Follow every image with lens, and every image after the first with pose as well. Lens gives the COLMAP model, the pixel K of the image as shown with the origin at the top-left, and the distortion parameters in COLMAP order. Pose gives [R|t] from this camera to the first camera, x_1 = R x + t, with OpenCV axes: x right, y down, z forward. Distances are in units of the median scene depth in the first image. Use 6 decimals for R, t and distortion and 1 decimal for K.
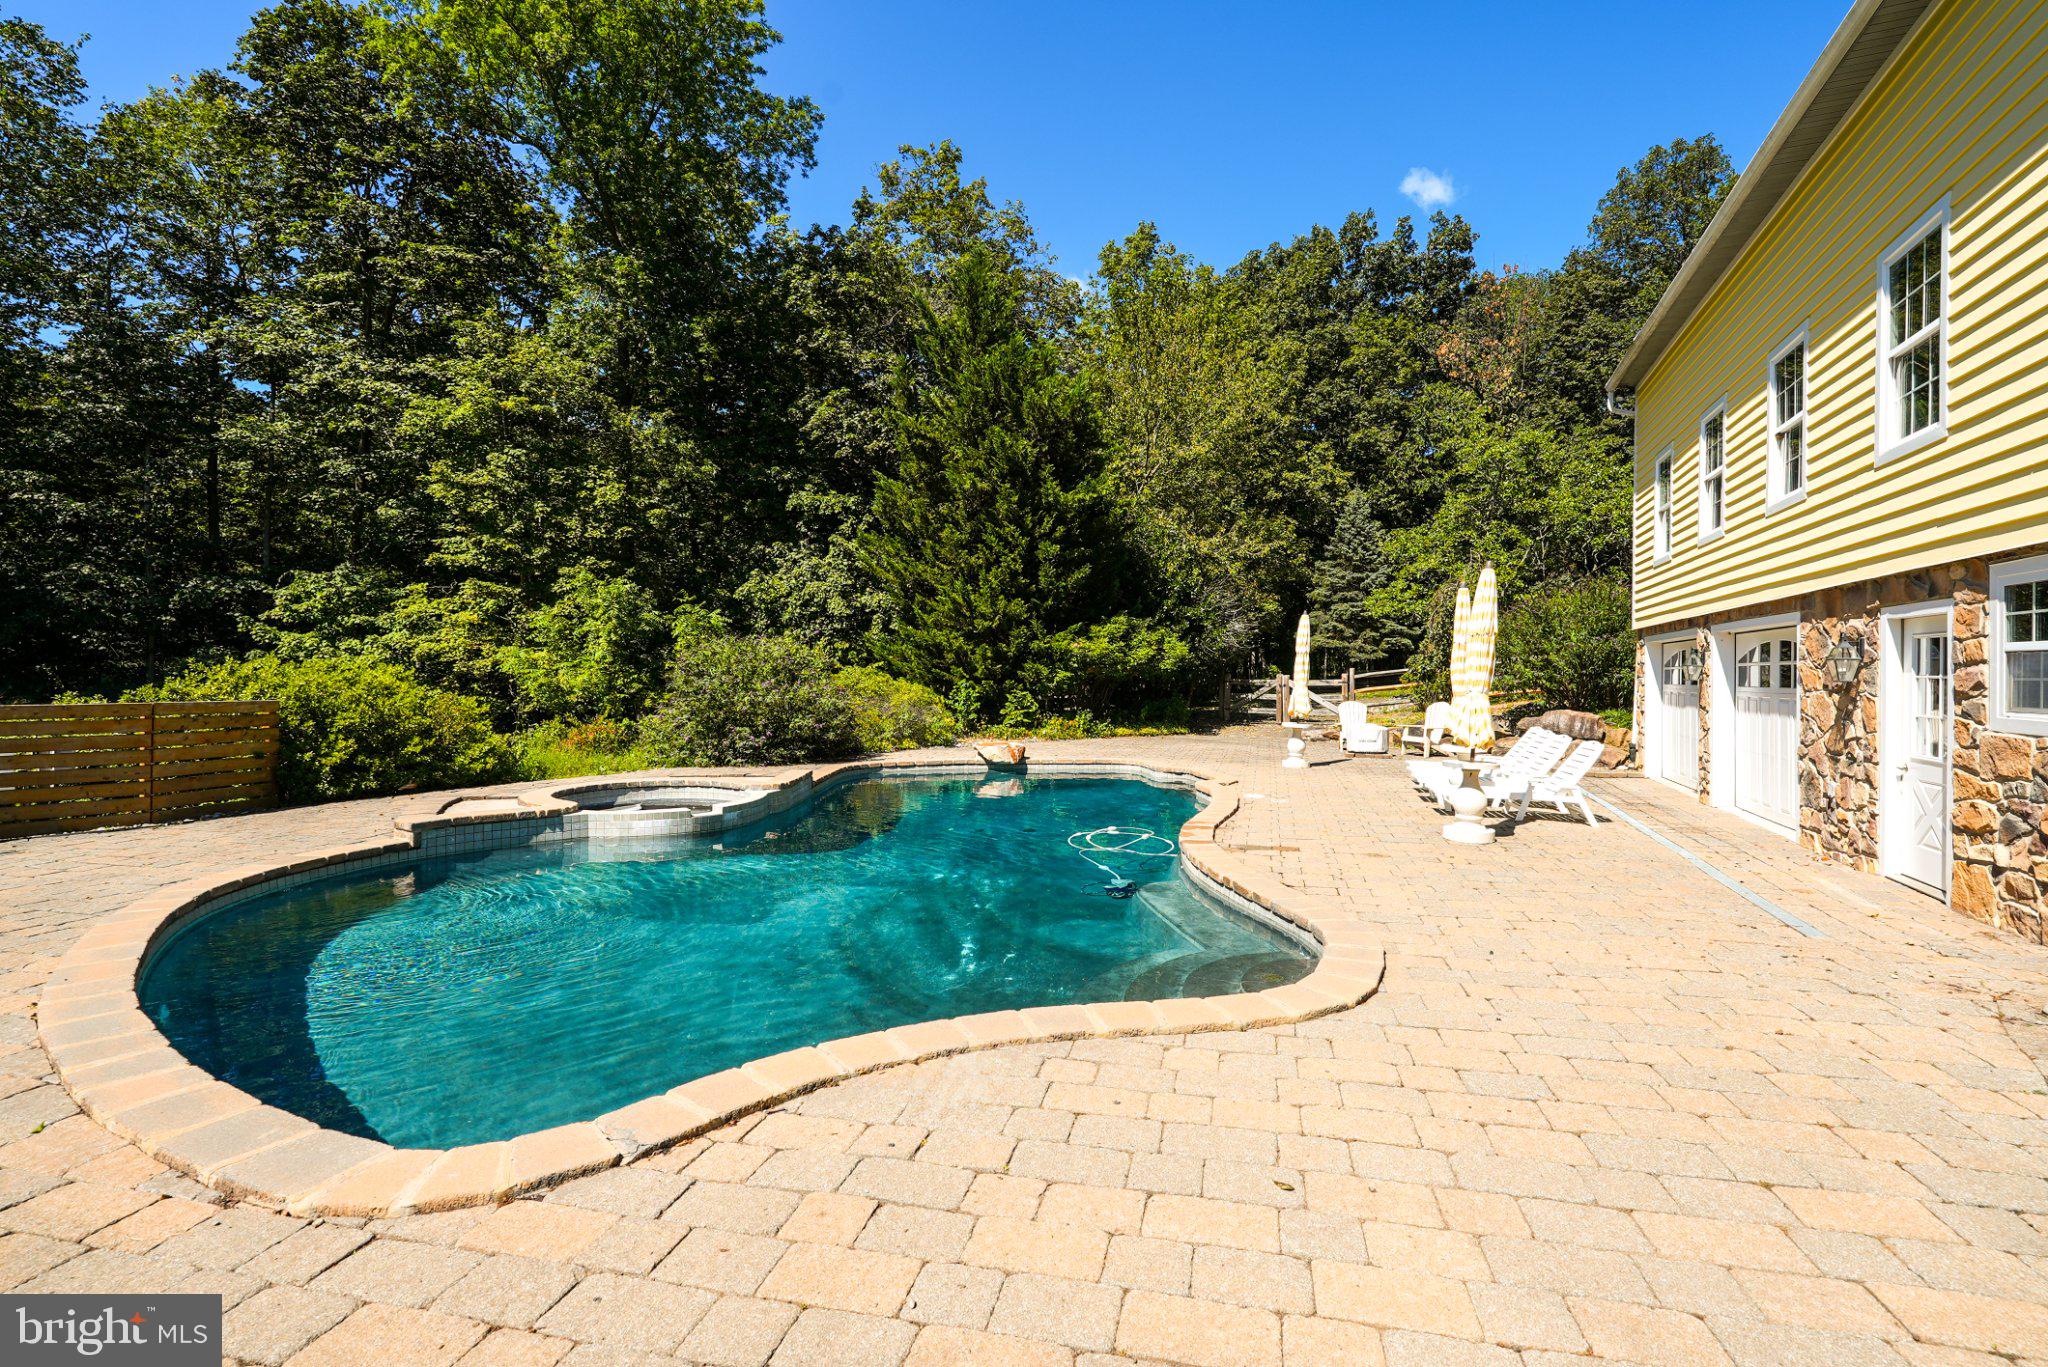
lens RADIAL K [[928.8, 0, 1024.7], [0, 928.8, 680.8], [0, 0, 1]] dist [-0.009279, 0.001018]
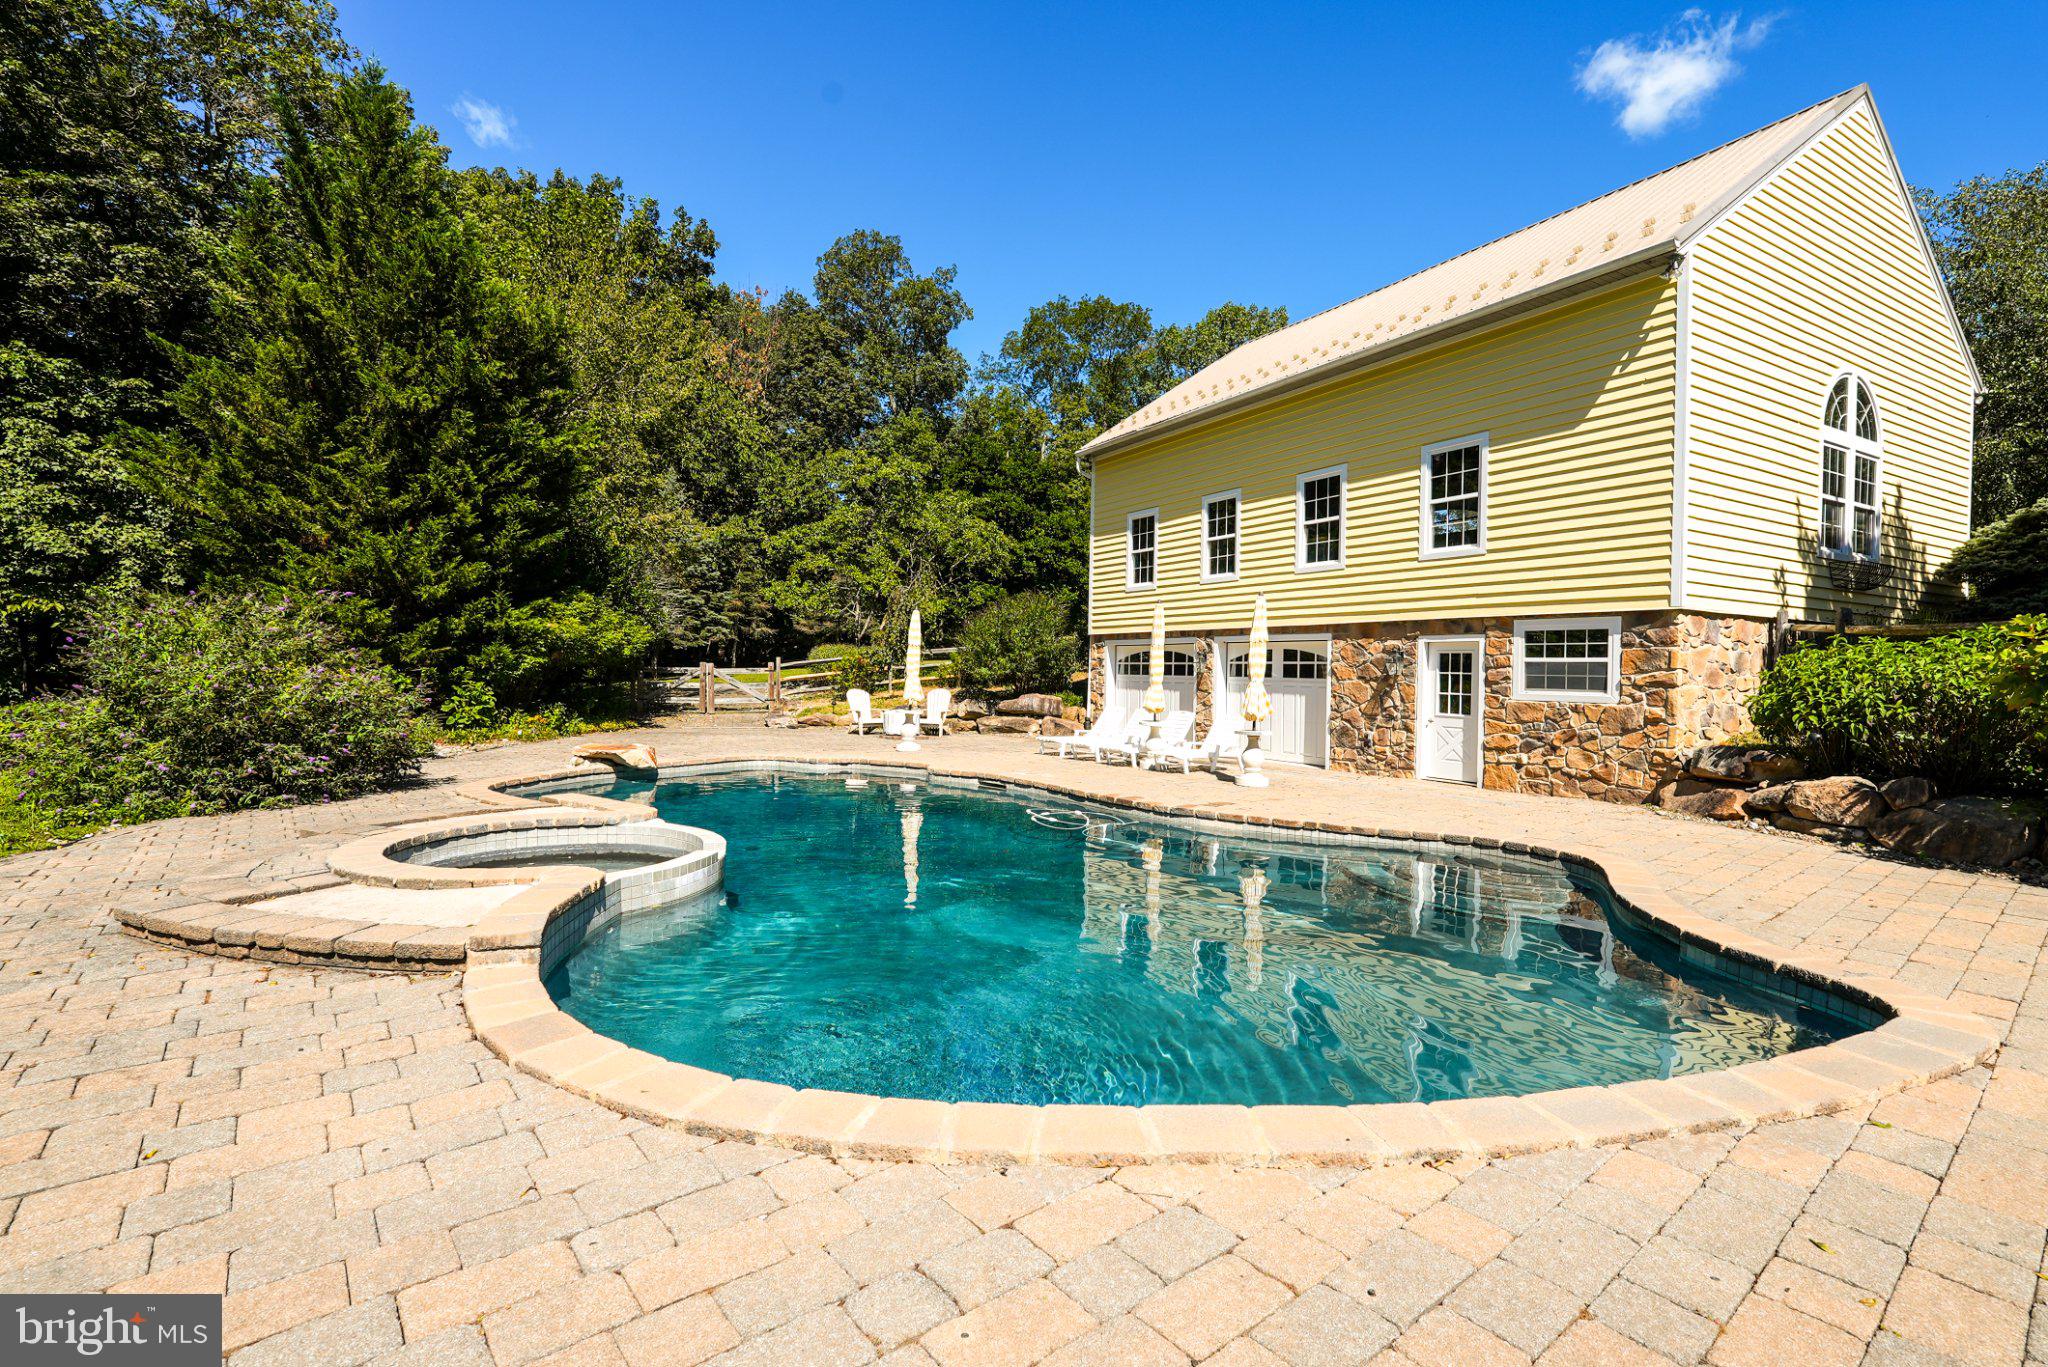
lens RADIAL K [[928.8, 0, 1036.6], [0, 928.8, 688.5], [0, 0, 1]] dist [-0.009279, 0.001018]
pose [[0.600254, -0.012219, 0.799716, -0.343377], [-0.006721, 0.999771, 0.020320, -0.001789], [-0.799781, -0.017572, 0.600034, 0.161011]]
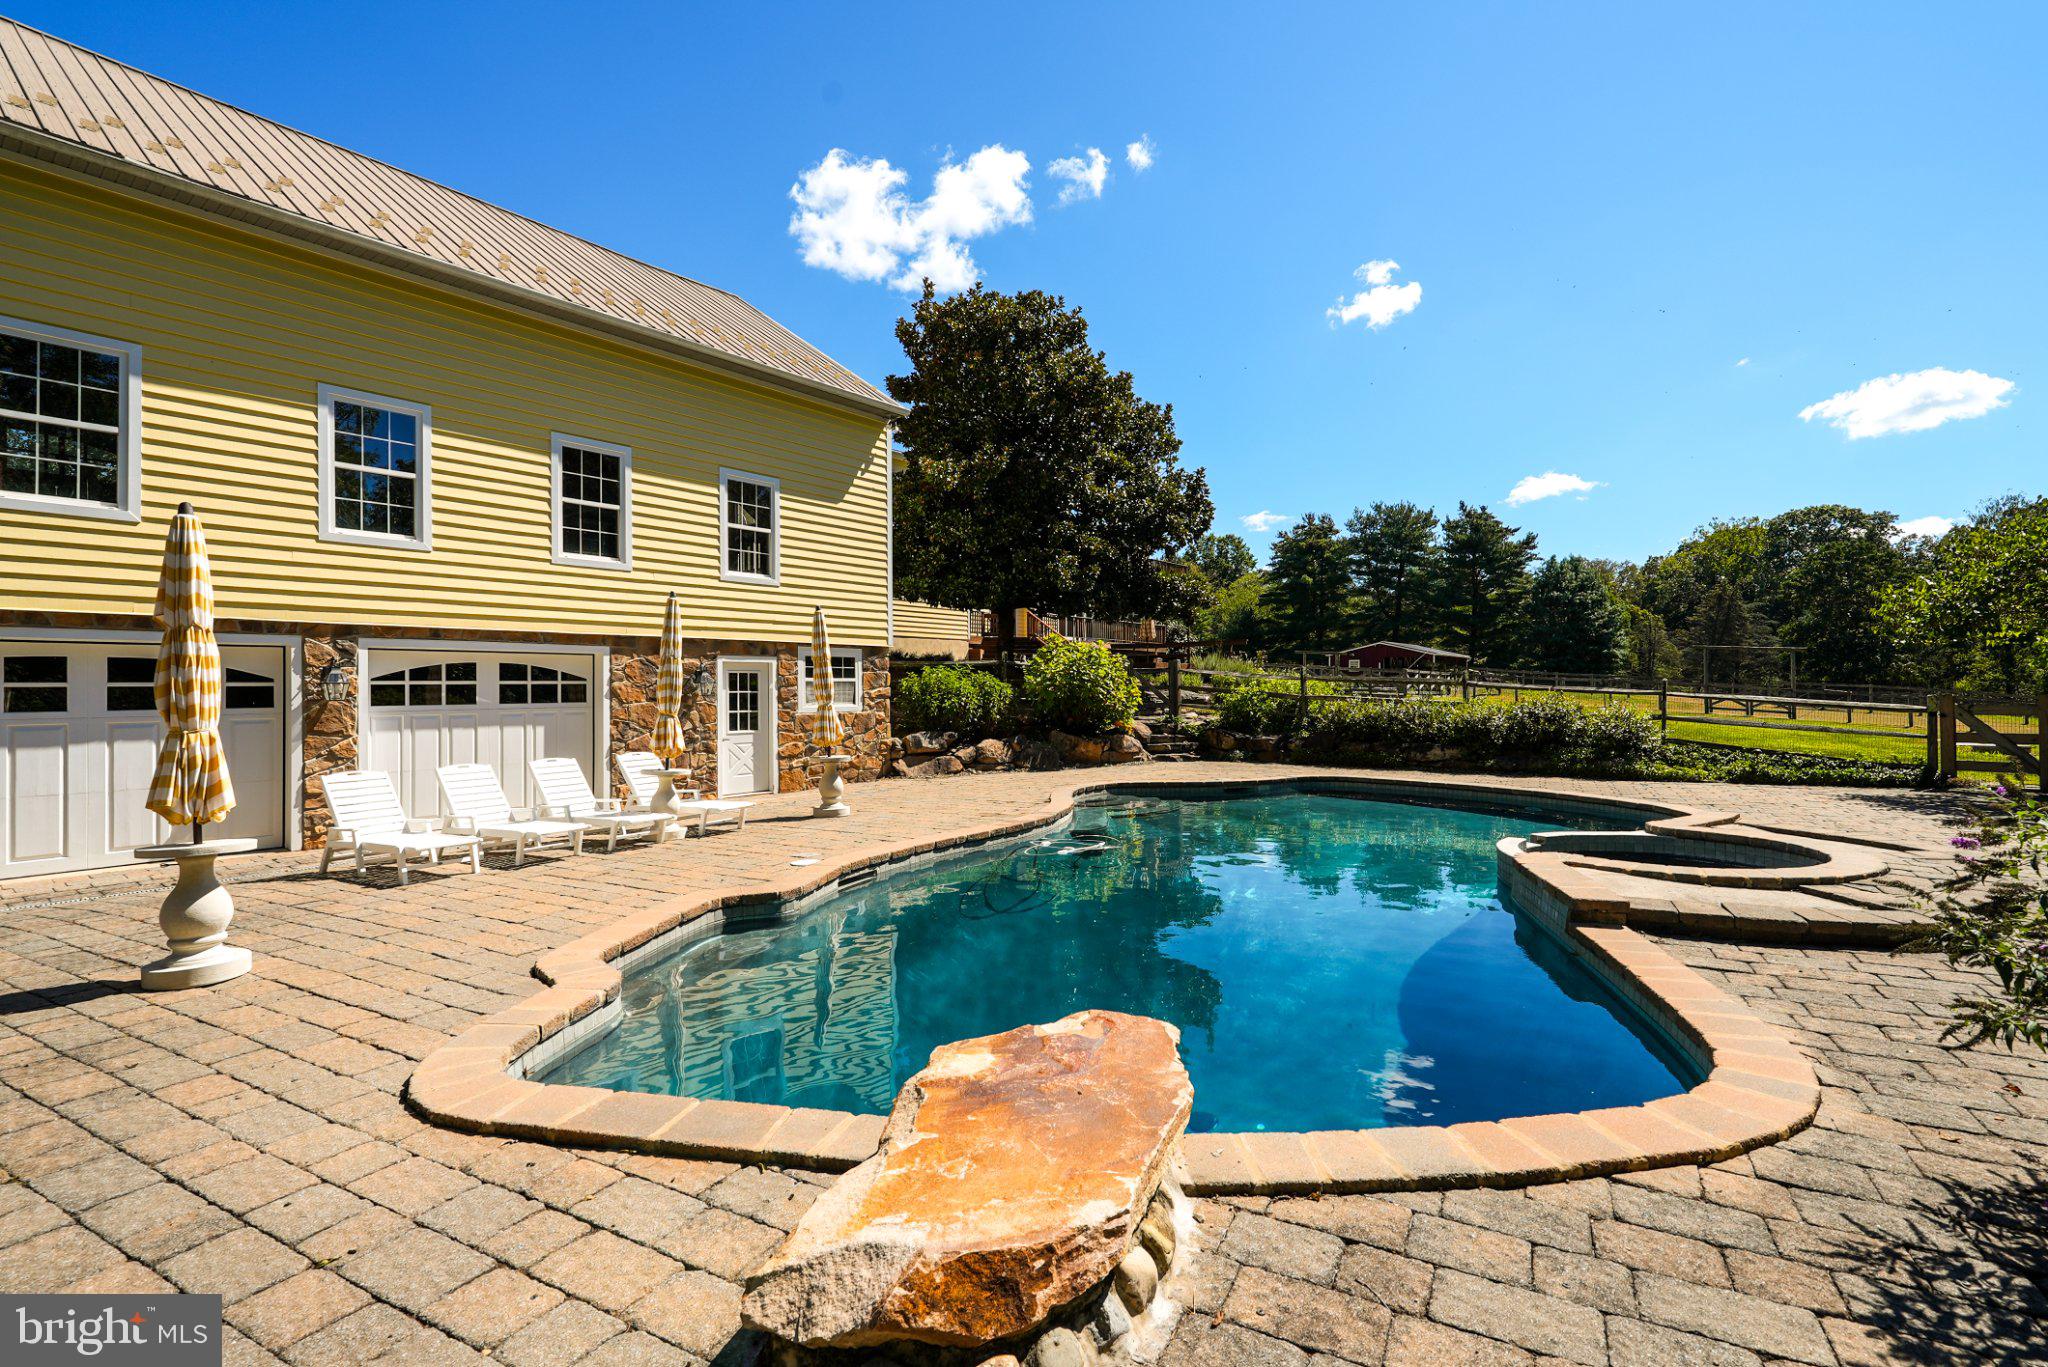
lens RADIAL K [[928.8, 0, 1028.2], [0, 928.8, 684.6], [0, 0, 1]] dist [-0.009279, 0.001018]
pose [[-0.966387, 0.009677, 0.256910, -0.052659], [0.010168, 0.999948, 0.000585, -0.004802], [-0.256891, 0.003177, -0.966435, 0.872843]]
